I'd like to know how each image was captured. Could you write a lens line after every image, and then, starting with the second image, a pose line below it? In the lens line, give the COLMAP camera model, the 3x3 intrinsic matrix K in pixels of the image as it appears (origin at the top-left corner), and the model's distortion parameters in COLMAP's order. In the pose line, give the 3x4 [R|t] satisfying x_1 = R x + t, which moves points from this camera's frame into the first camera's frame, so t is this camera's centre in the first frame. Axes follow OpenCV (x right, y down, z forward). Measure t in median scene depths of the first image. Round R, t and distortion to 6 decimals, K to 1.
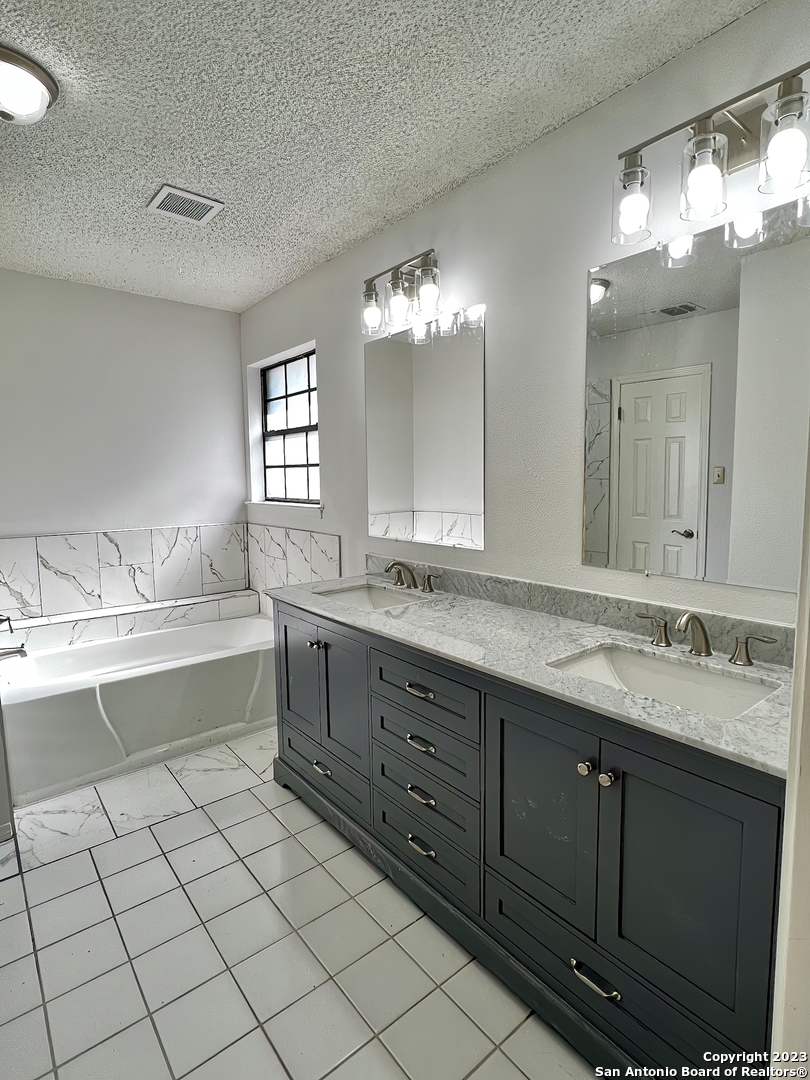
lens RADIAL K [[551.9, 0, 405.0], [0, 551.9, 540.0], [0, 0, 1]] dist [0.000301, -0.000084]
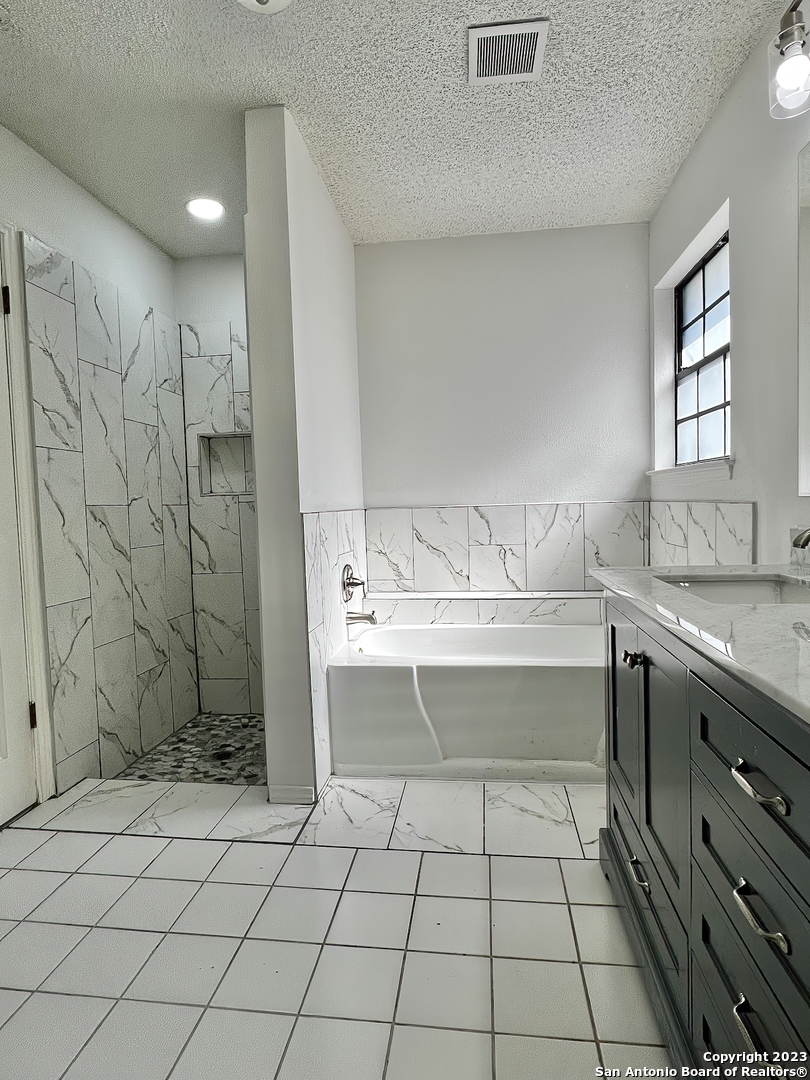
lens RADIAL K [[596.6, 0, 406.3], [0, 596.6, 536.9], [0, 0, 1]] dist [-0.000256, -0.000389]
pose [[0.688971, 0.030341, -0.724154, 0.089233], [-0.056805, 0.998311, -0.012216, 0.057046], [0.722560, 0.049552, 0.689530, 0.263702]]
